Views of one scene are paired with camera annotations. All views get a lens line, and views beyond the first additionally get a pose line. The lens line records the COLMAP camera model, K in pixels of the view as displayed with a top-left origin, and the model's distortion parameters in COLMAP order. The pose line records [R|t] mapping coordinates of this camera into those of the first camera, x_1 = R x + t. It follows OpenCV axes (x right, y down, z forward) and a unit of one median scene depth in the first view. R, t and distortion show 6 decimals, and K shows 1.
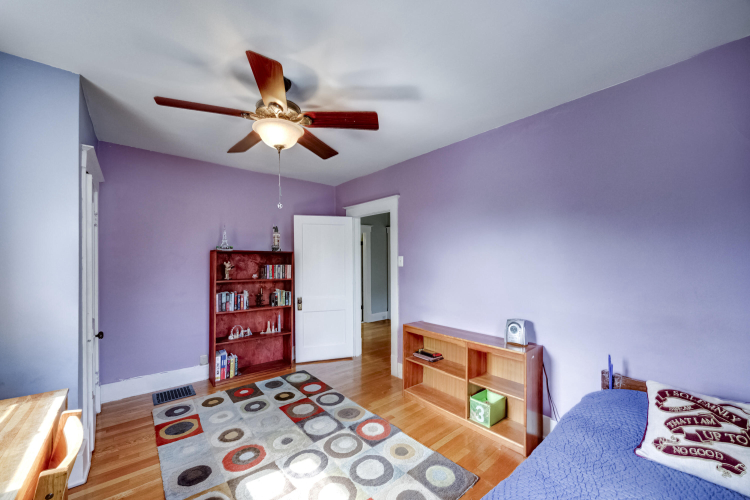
lens RADIAL K [[286.3, 0, 375.1], [0, 286.3, 254.8], [0, 0, 1]] dist [-0.000844, 0.000059]
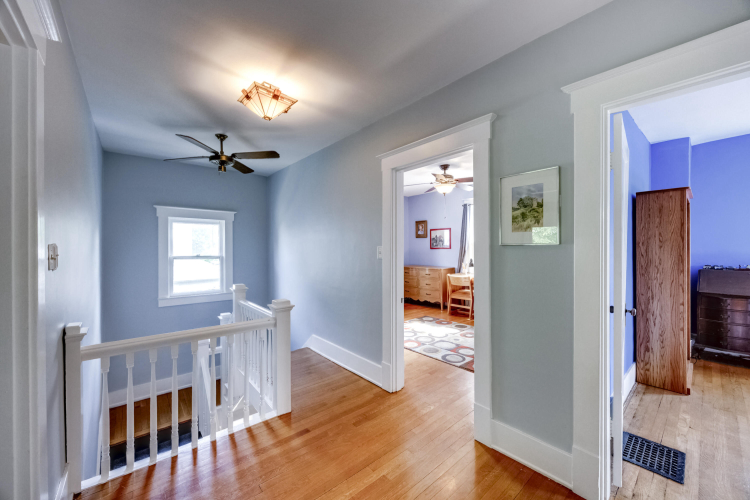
lens RADIAL K [[286.3, 0, 375.1], [0, 286.3, 254.8], [0, 0, 1]] dist [-0.000844, 0.000059]
pose [[-0.999923, 0.001736, -0.012273, 0.215320], [0.001556, 0.999891, 0.014674, 0.077999], [0.012298, 0.014654, -0.999817, 2.606911]]
